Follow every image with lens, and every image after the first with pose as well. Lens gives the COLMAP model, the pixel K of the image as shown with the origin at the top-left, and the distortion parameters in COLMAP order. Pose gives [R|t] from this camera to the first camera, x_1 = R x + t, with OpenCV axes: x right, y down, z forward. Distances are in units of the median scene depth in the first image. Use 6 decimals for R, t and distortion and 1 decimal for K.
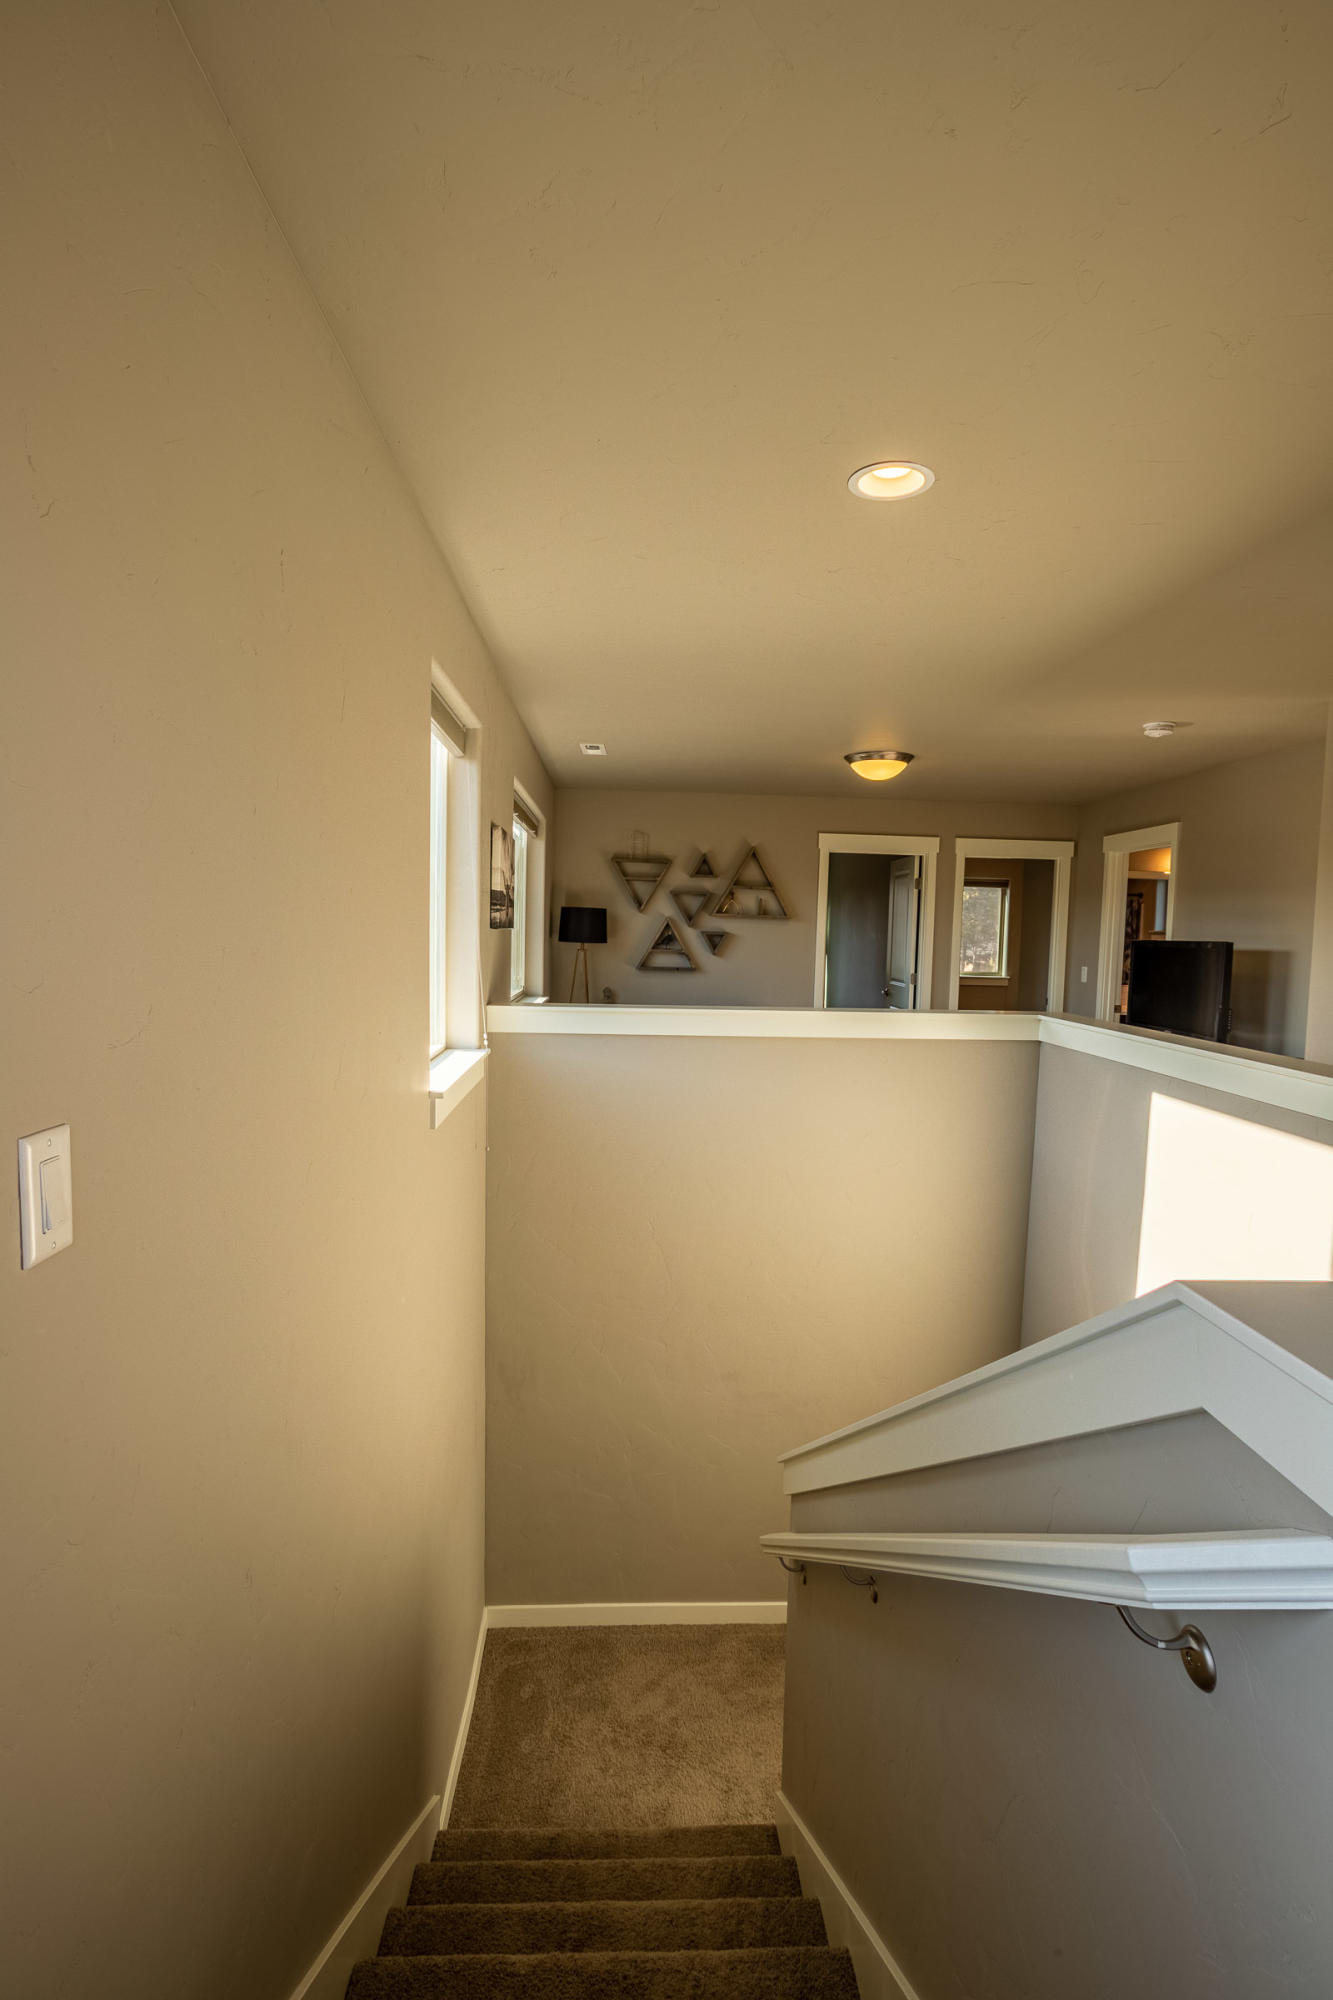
lens RADIAL K [[944.8, 0, 666.5], [0, 944.8, 1000.0], [0, 0, 1]] dist [-0.029566, 0.000666]
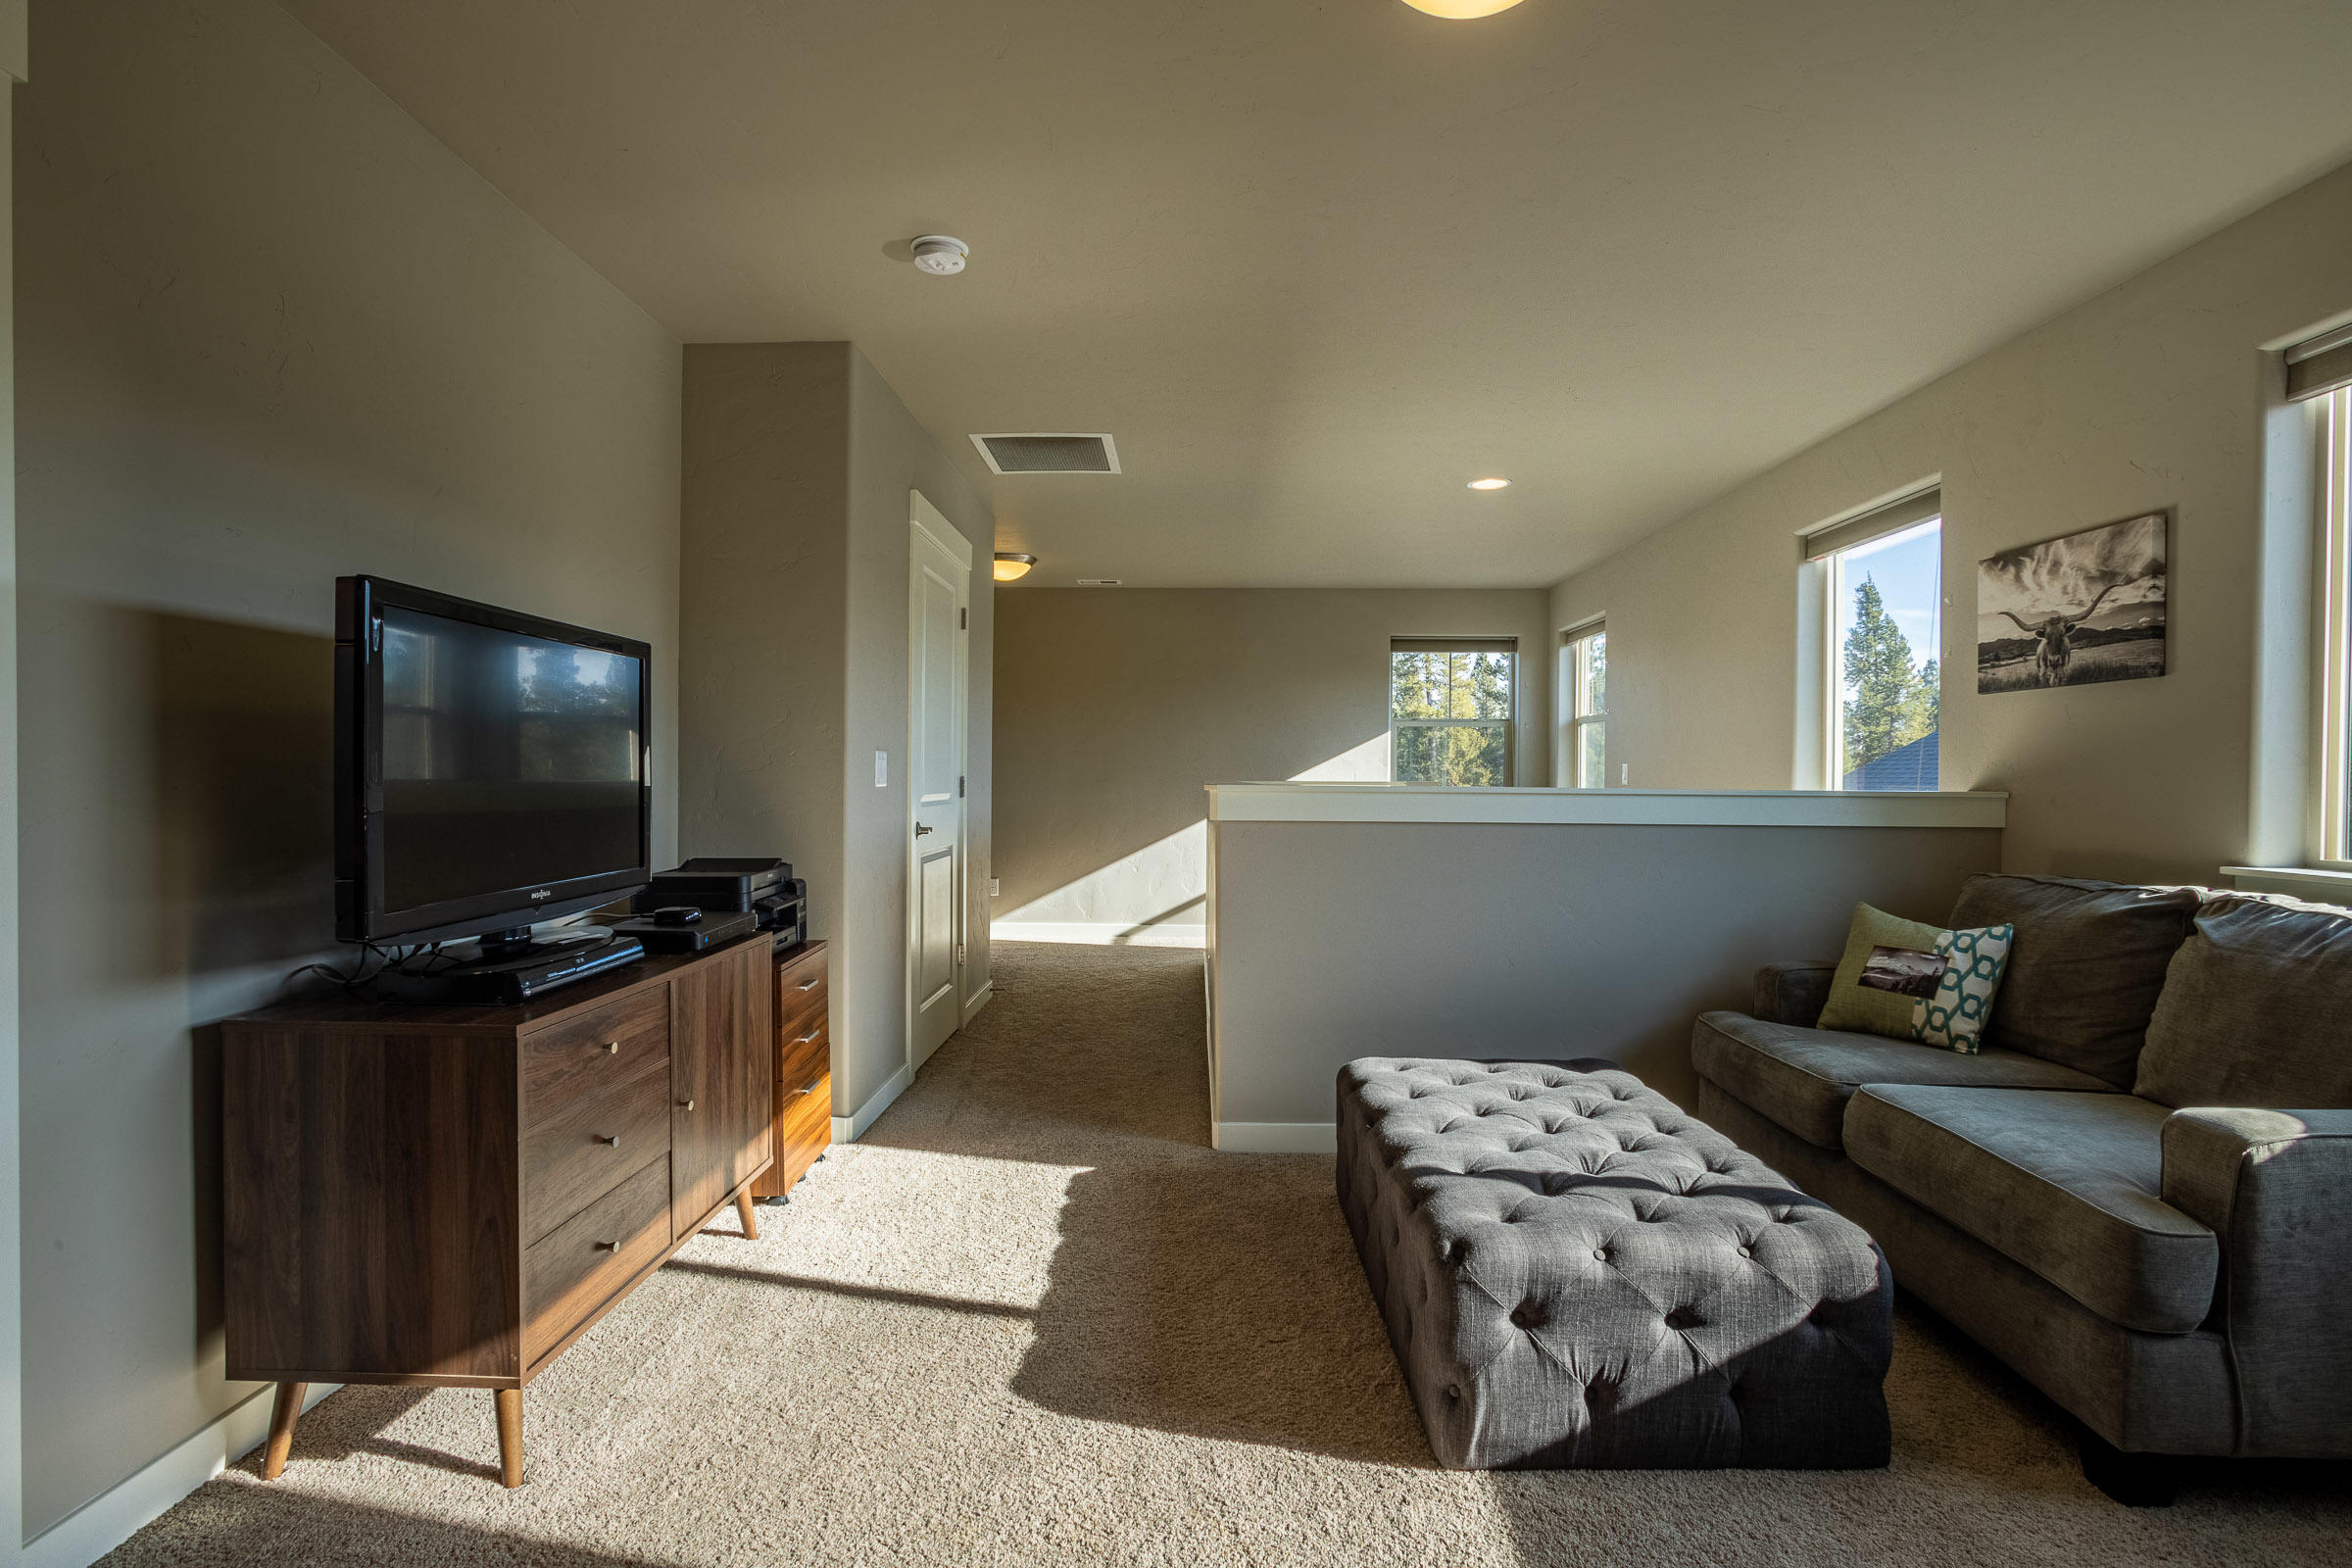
lens RADIAL K [[1111.0, 0, 1176.0], [0, 1111.0, 784.0], [0, 0, 1]] dist [-0.029566, 0.000666]
pose [[-0.998061, -0.028255, 0.055466, 0.226648], [-0.023352, 0.995923, 0.087132, -0.034252], [-0.057702, 0.085667, -0.994651, 1.040420]]
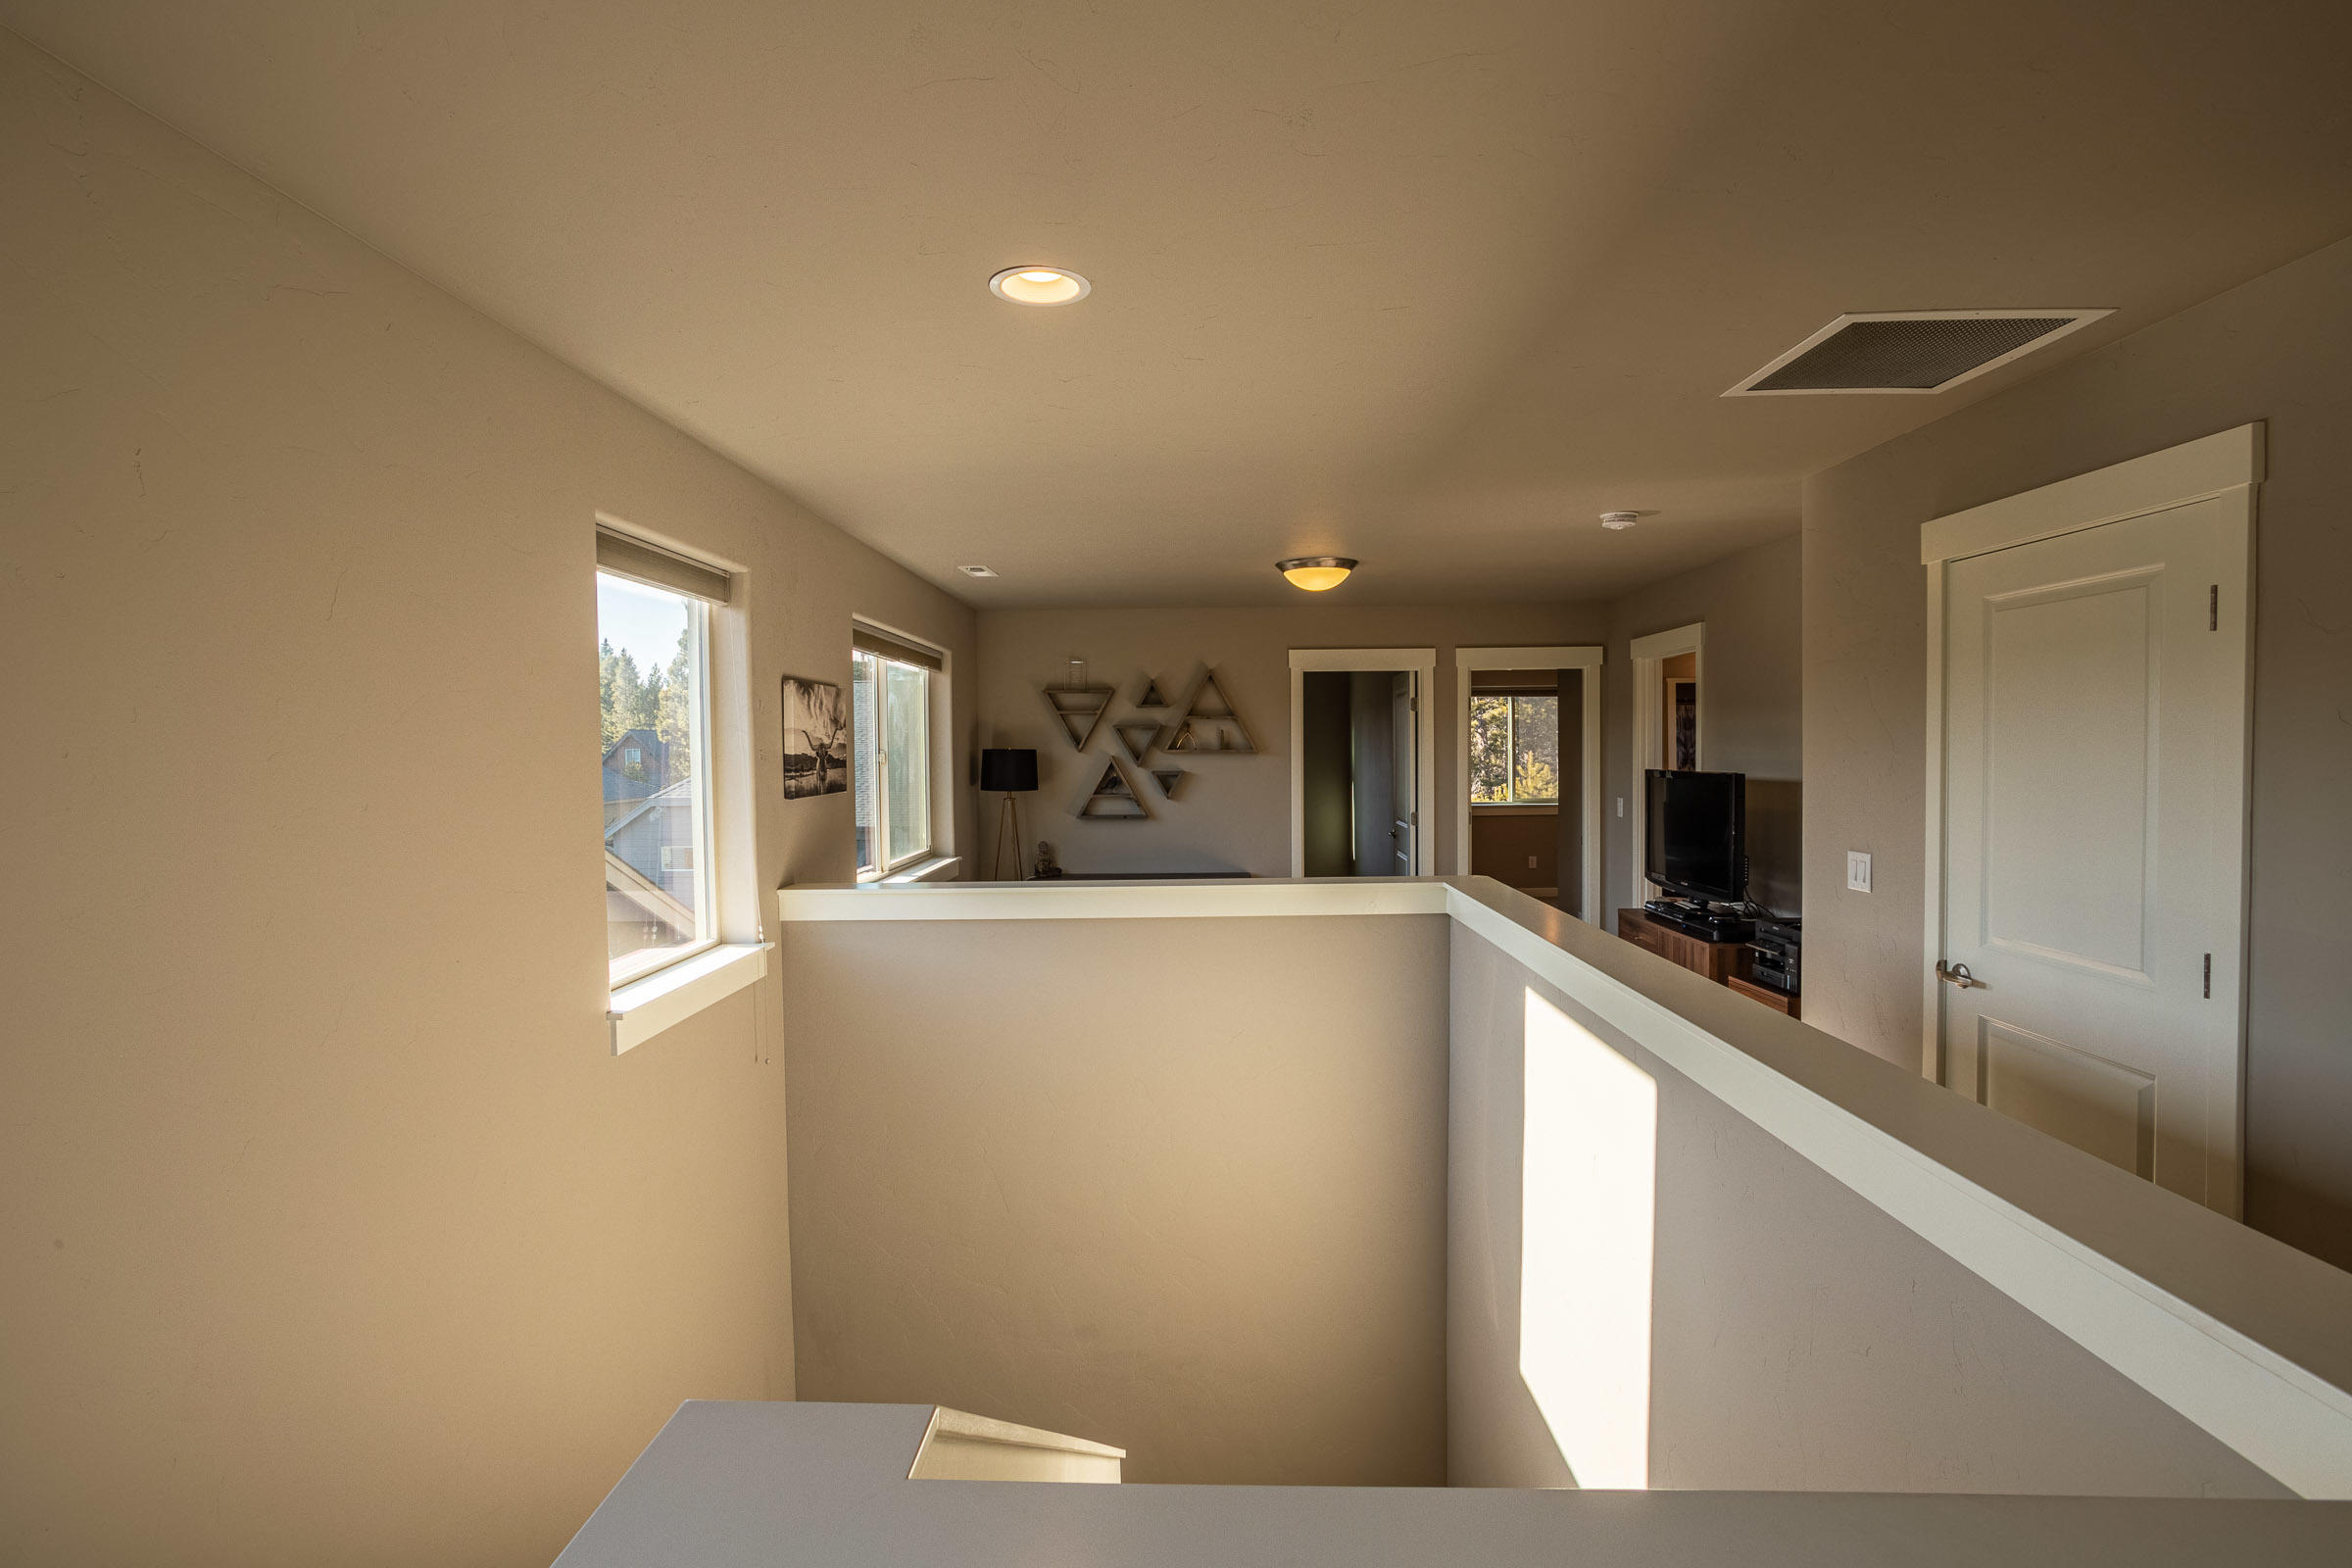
lens RADIAL K [[1111.0, 0, 1176.0], [0, 1111.0, 784.0], [0, 0, 1]] dist [-0.029566, 0.000666]
pose [[0.997133, -0.033674, -0.067757, 0.125732], [0.030874, 0.998642, -0.041958, -0.019273], [0.069078, 0.039746, 0.996819, 0.011619]]
